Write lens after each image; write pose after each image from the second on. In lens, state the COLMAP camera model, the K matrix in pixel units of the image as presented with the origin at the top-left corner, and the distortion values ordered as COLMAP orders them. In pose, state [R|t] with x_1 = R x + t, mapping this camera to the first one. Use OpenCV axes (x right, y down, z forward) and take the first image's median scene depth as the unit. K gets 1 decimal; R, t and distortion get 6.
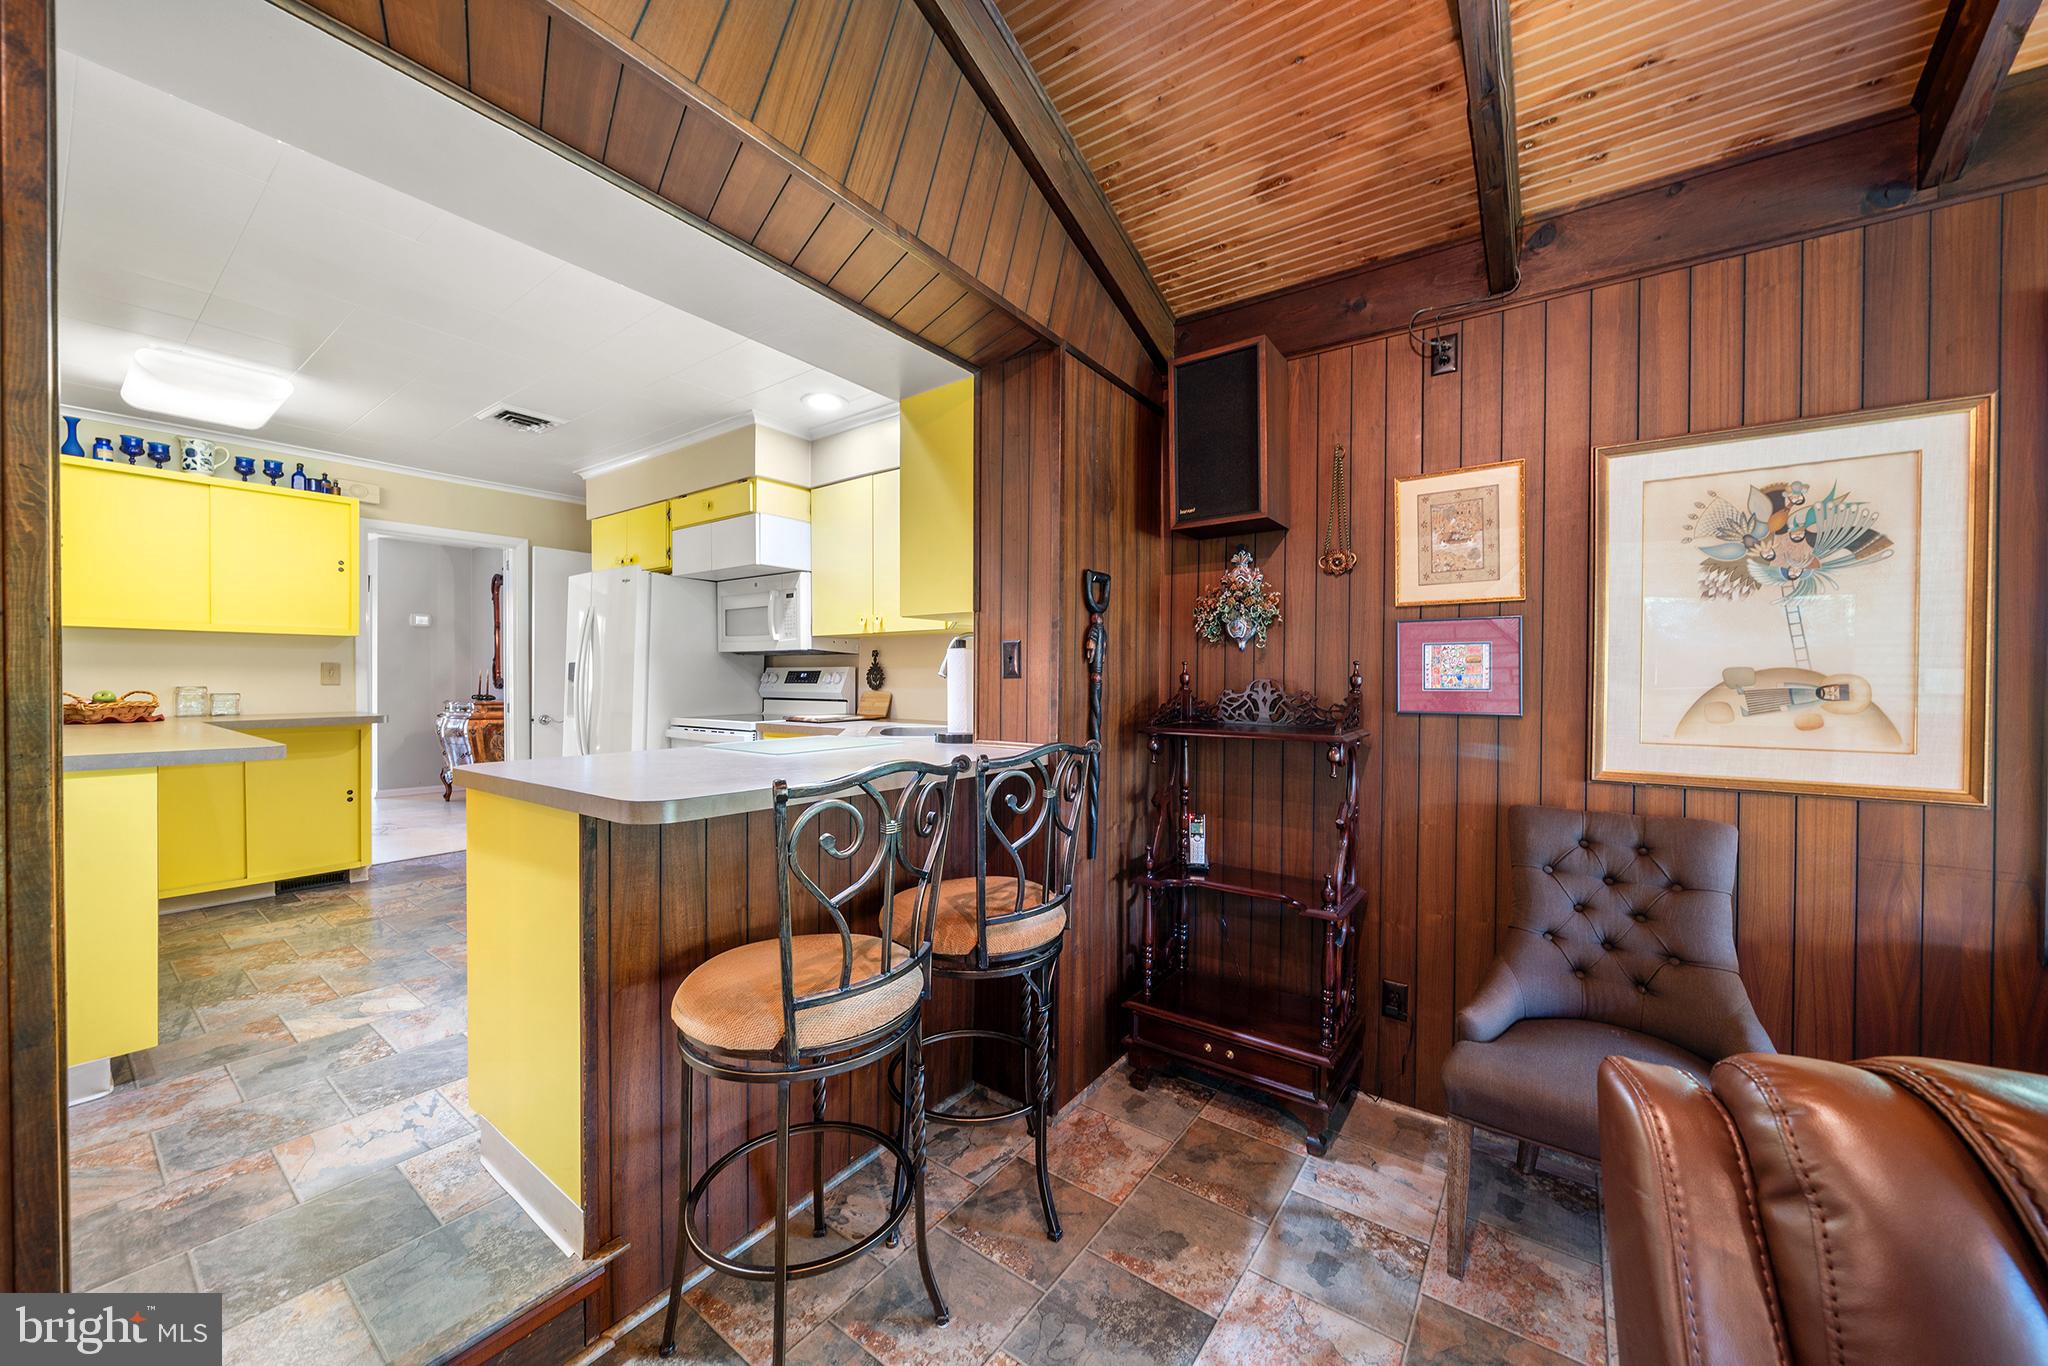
lens RADIAL K [[745.3, 0, 1018.0], [0, 745.3, 682.5], [0, 0, 1]] dist [0.000070, 0.000463]
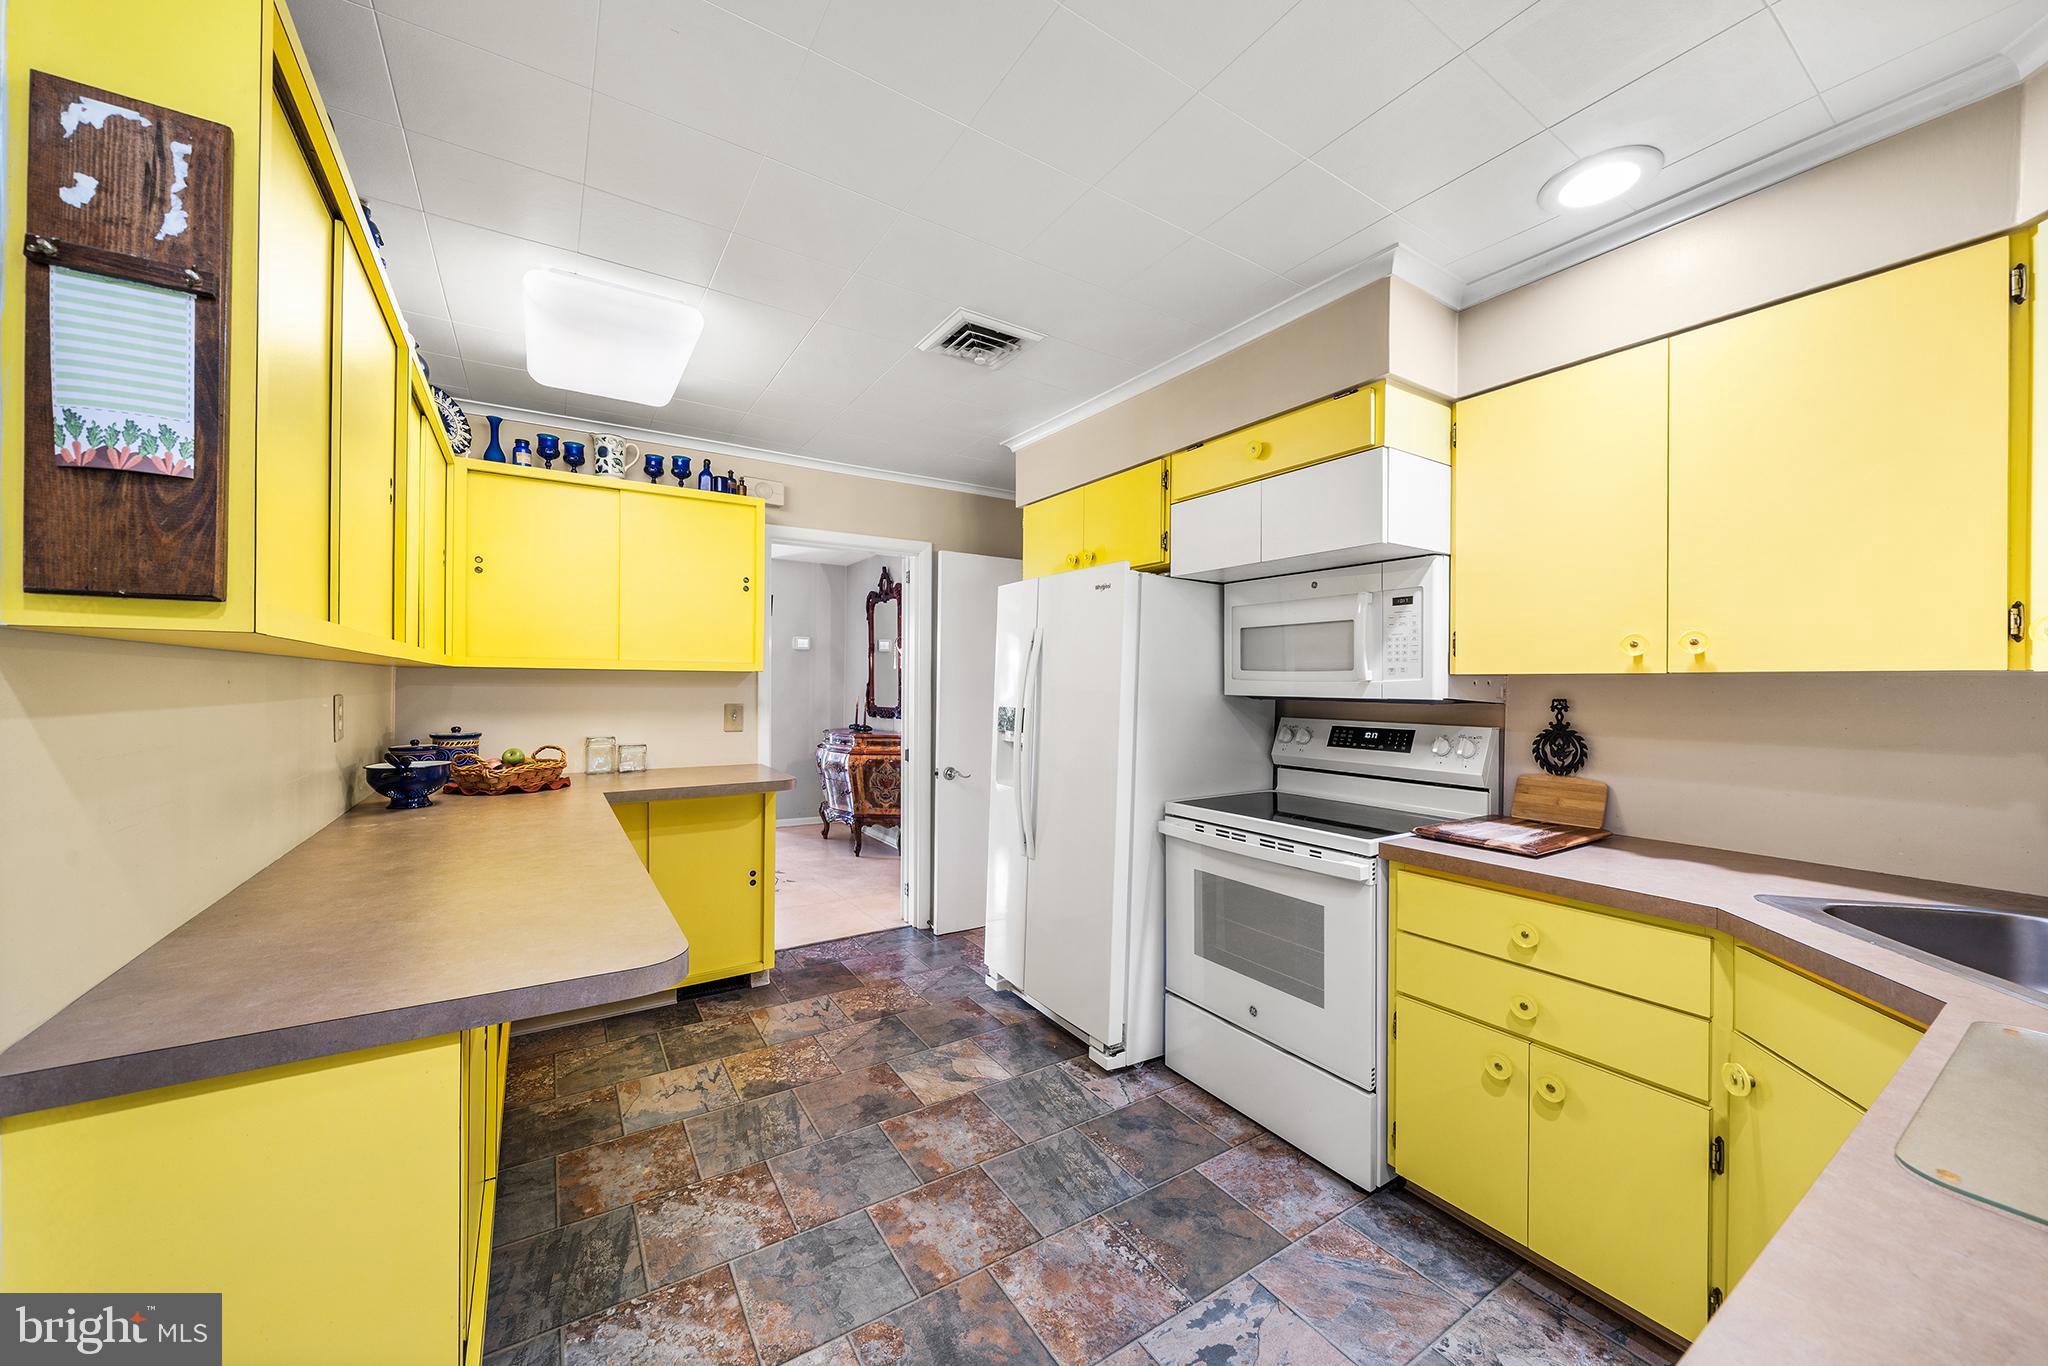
lens RADIAL K [[745.3, 0, 1018.0], [0, 745.3, 682.5], [0, 0, 1]] dist [0.000070, 0.000463]
pose [[0.934844, 0.003815, -0.355040, -0.376754], [-0.007343, 0.999936, -0.008590, -0.049463], [0.354984, 0.010637, 0.934812, 0.384090]]
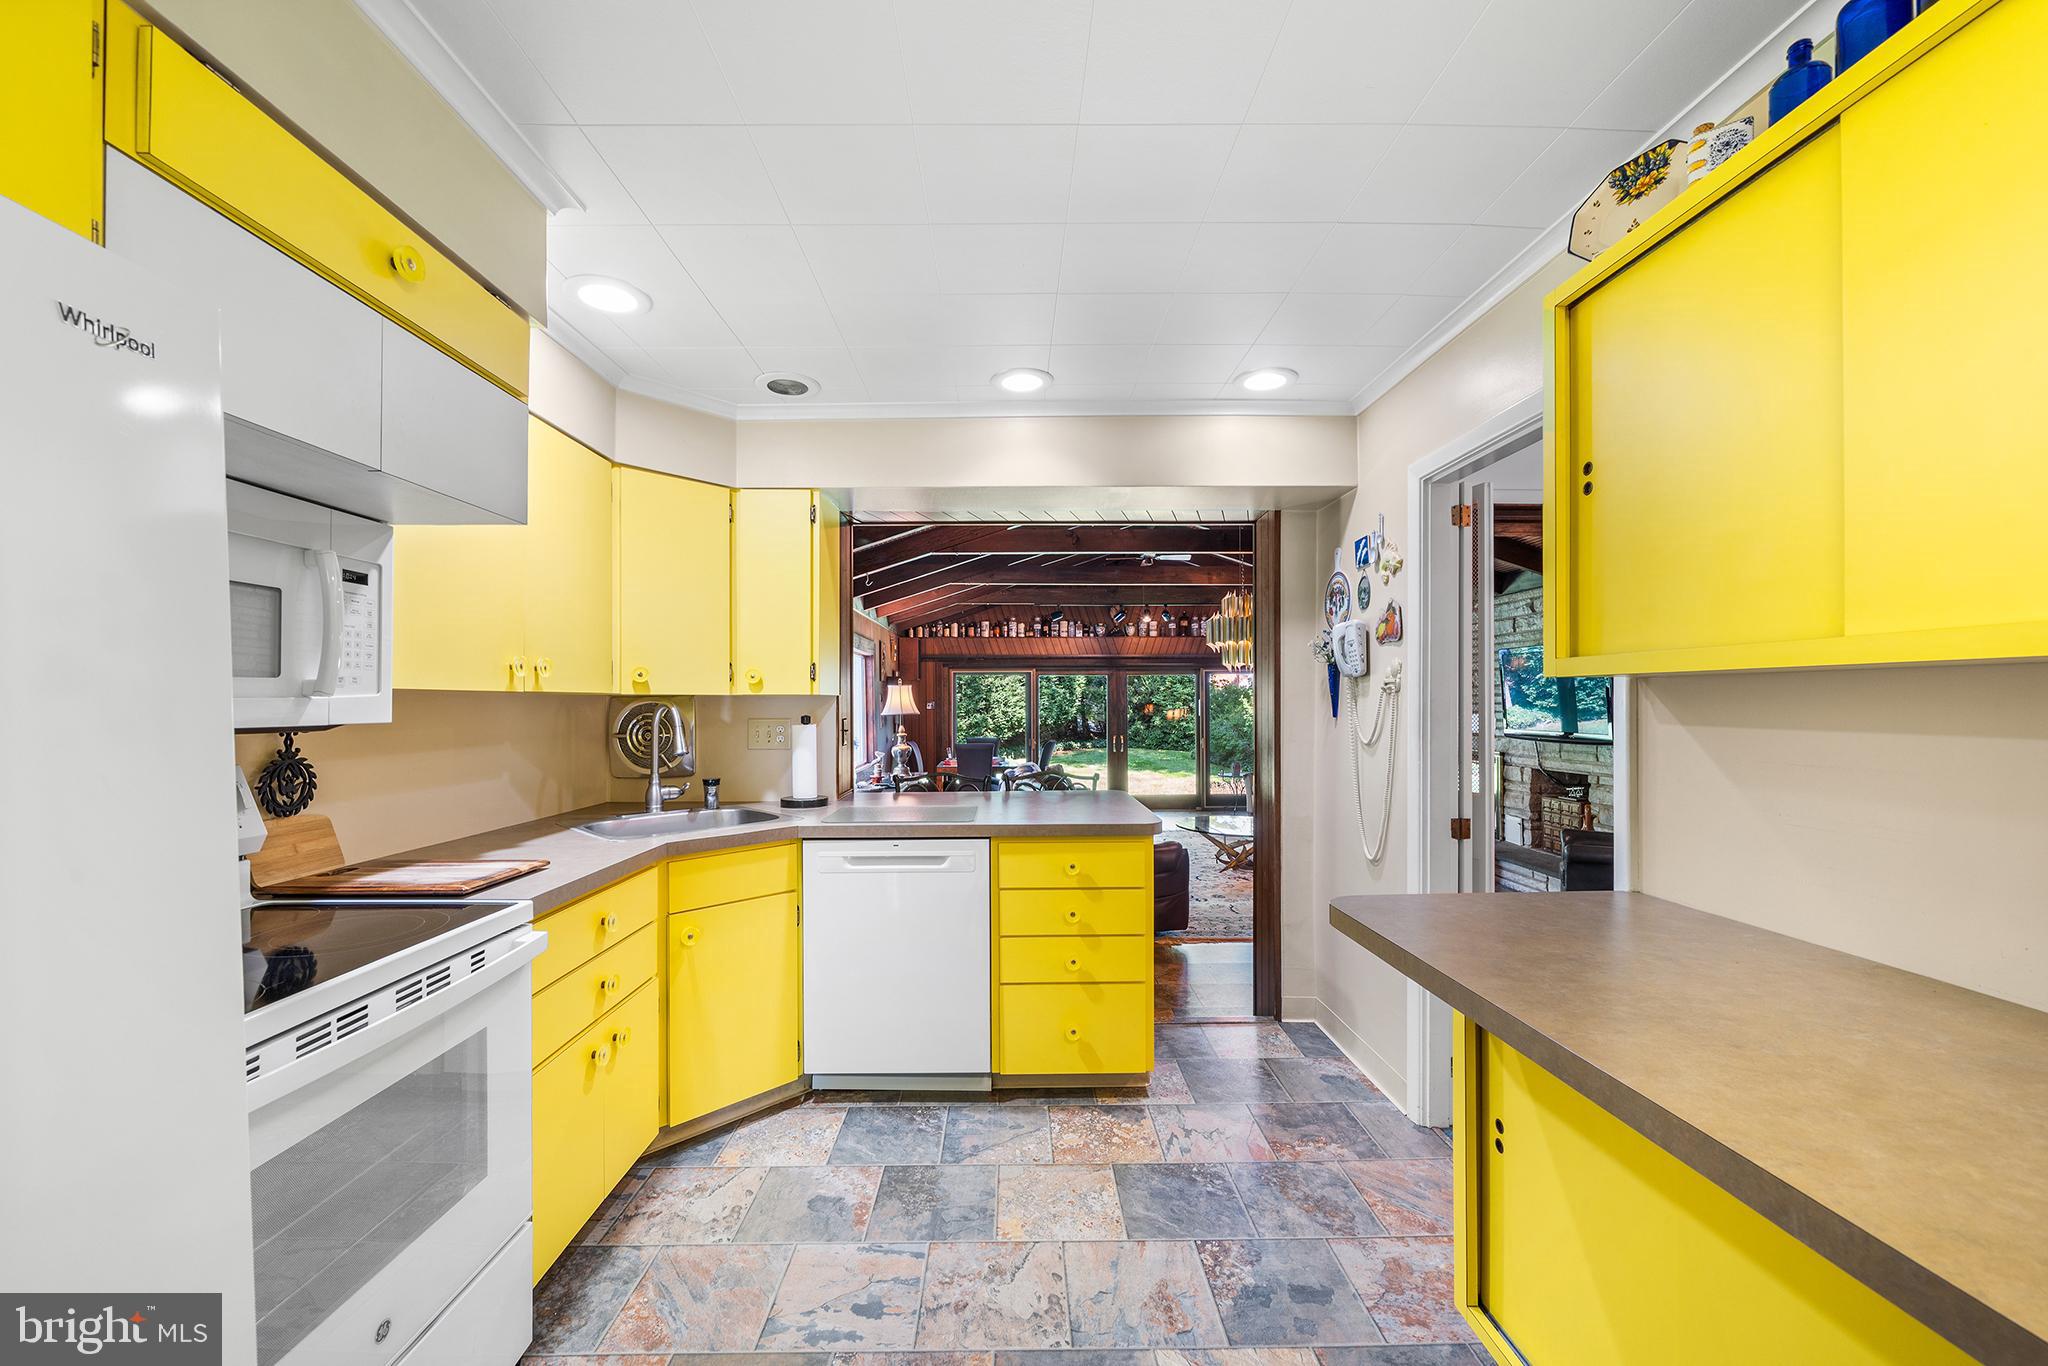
lens RADIAL K [[790.1, 0, 1026.3], [0, 790.1, 702.4], [0, 0, 1]] dist [-0.000867, -0.000052]
pose [[-0.615505, -0.000353, 0.788133, -0.820415], [0.005814, 0.999971, 0.004988, -0.054730], [-0.788111, 0.007652, -0.615485, 0.979920]]
